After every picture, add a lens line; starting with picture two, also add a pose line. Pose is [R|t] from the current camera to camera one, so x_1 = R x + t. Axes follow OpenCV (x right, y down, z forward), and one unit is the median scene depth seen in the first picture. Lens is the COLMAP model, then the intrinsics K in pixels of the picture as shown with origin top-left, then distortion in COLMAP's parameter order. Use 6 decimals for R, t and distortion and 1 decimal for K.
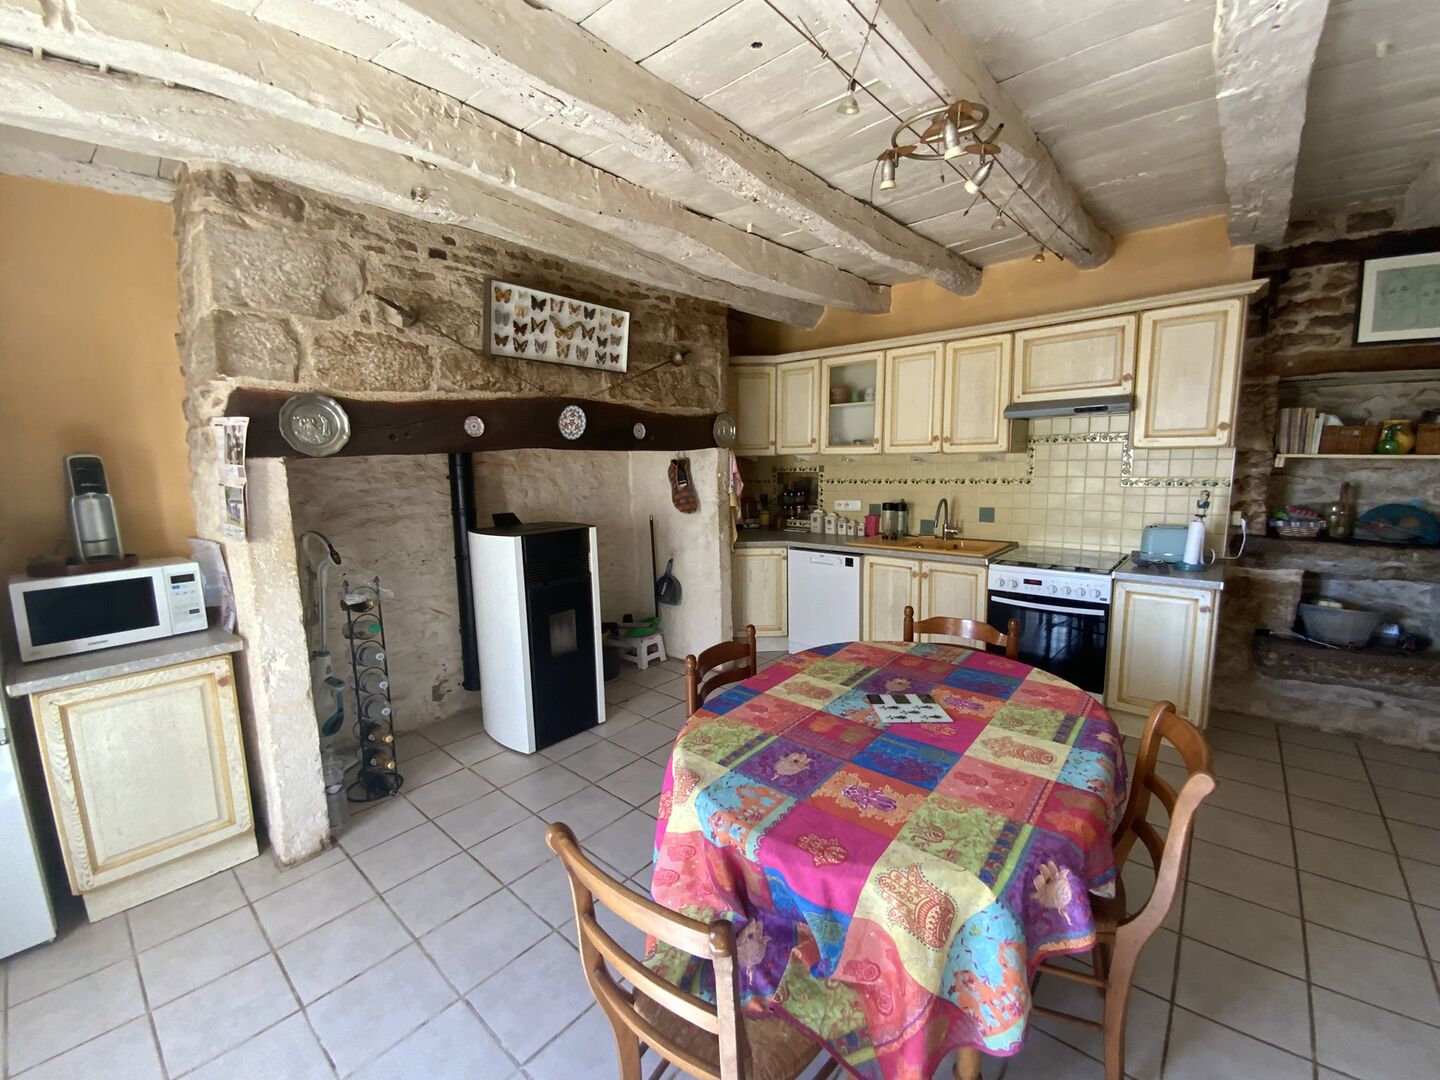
lens RADIAL K [[577.1, 0, 720.0], [0, 577.1, 540.0], [0, 0, 1]] dist [0.025530, -0.021938]
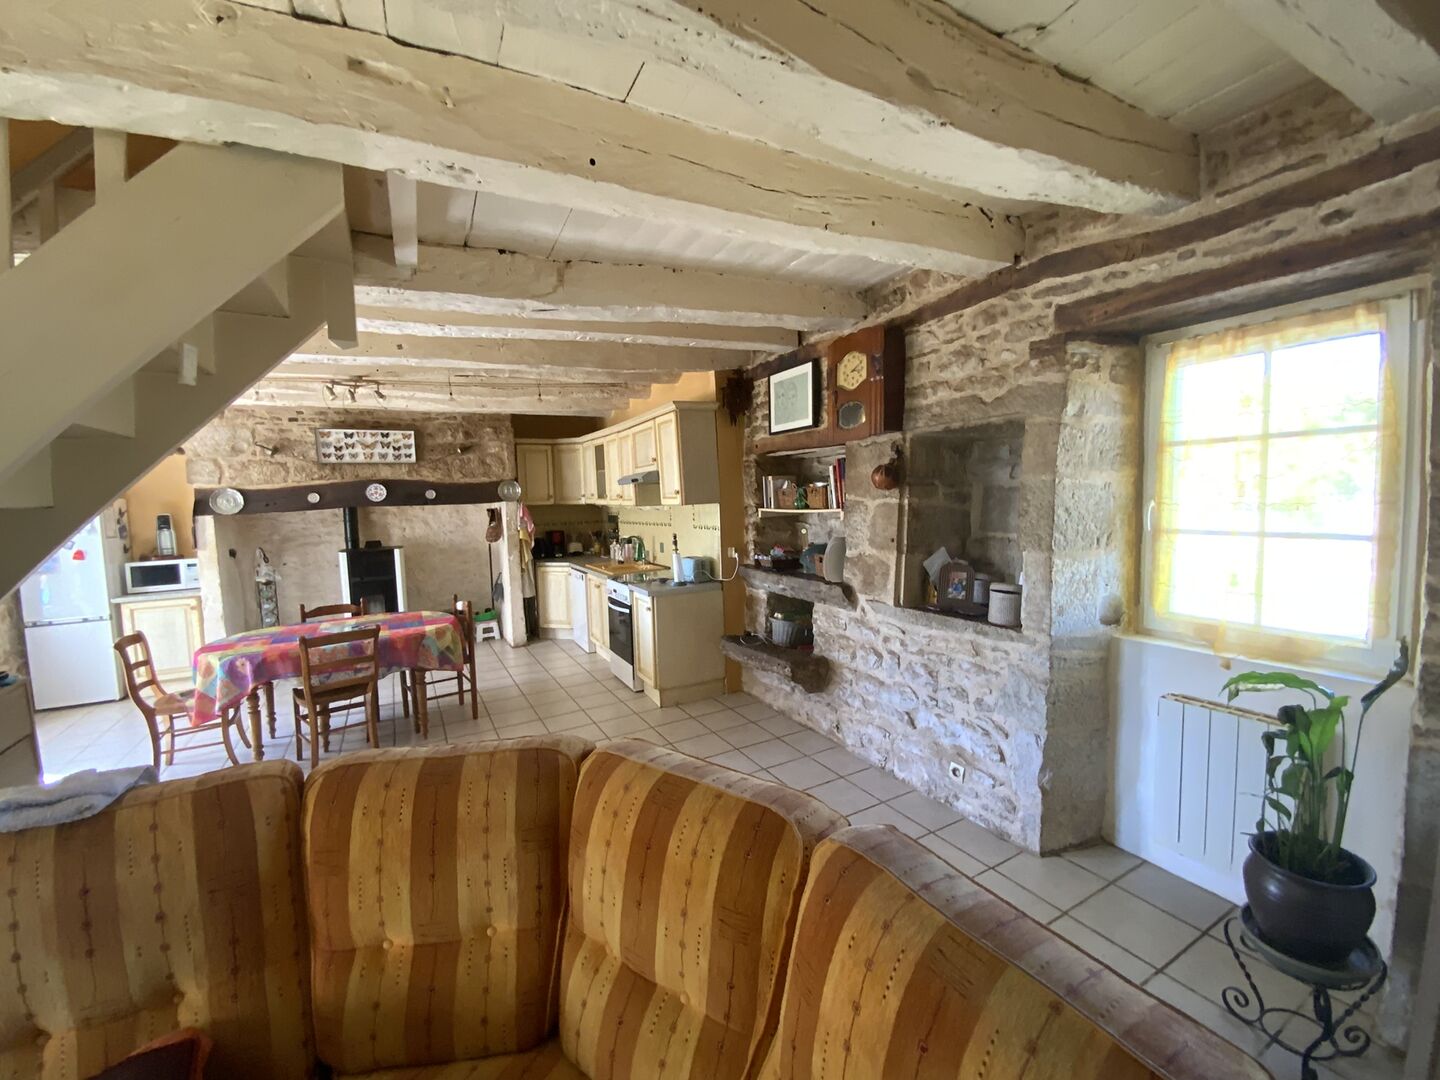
lens RADIAL K [[579.9, 0, 720.6], [0, 579.9, 543.5], [0, 0, 1]] dist [-0.000894, -0.000084]
pose [[0.941618, 0.018610, -0.336168, 1.477936], [-0.035147, 0.998449, -0.043175, 0.002492], [0.334843, 0.052470, 0.940812, -0.396897]]
